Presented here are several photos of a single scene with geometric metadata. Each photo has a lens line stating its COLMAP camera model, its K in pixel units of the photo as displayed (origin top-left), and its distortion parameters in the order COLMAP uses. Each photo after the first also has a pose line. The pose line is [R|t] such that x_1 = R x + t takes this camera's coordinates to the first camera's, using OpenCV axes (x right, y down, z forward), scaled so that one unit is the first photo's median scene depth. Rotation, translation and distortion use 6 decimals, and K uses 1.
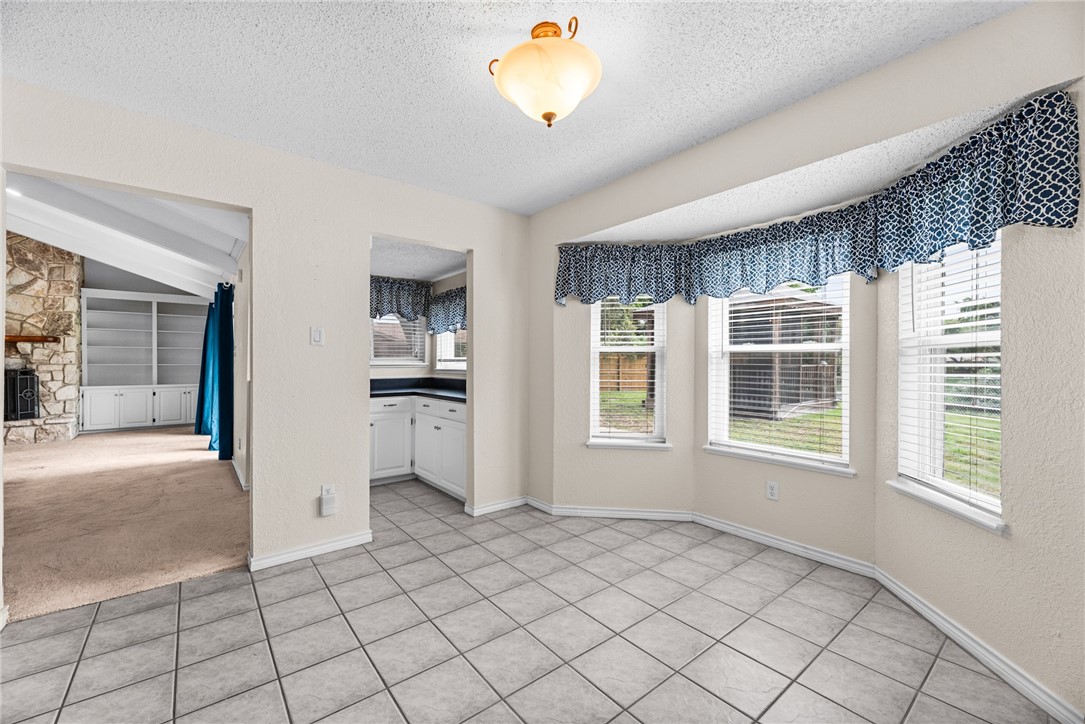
lens RADIAL K [[439.2, 0, 544.4], [0, 439.2, 366.1], [0, 0, 1]] dist [0.000932, 0.000391]
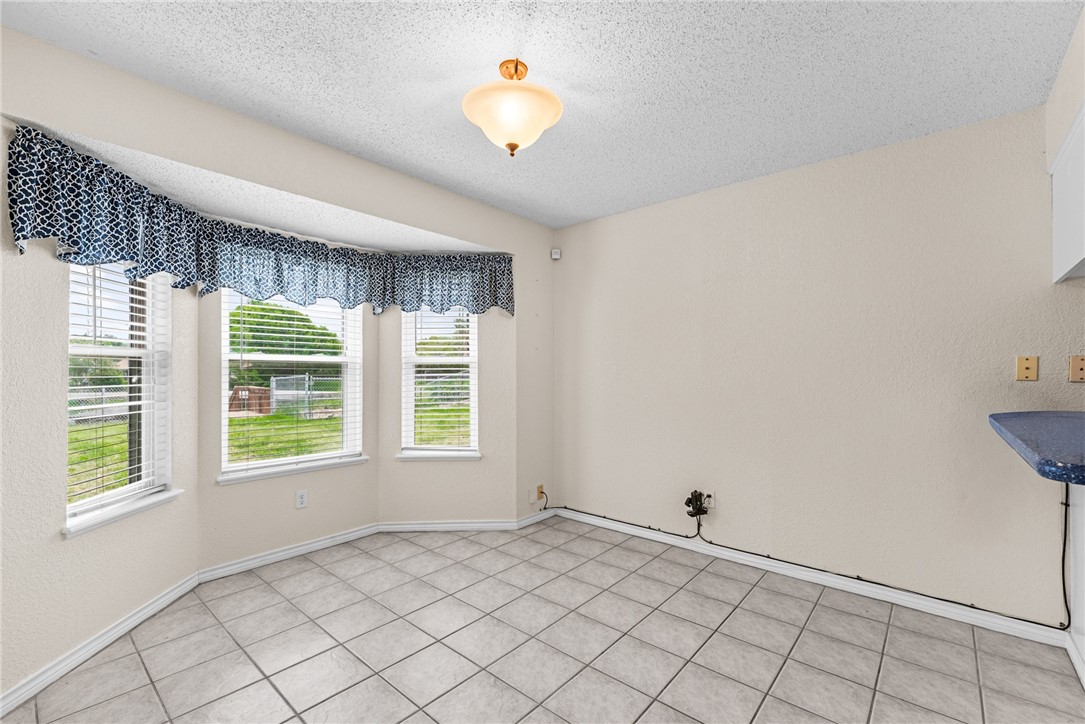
lens RADIAL K [[457.5, 0, 537.7], [0, 457.5, 372.8], [0, 0, 1]] dist [0.001697, -0.000307]
pose [[-0.165375, -0.003638, 0.986224, -0.652385], [0.008260, 0.999953, 0.005073, -0.010898], [-0.986196, 0.008985, -0.165337, 0.671115]]
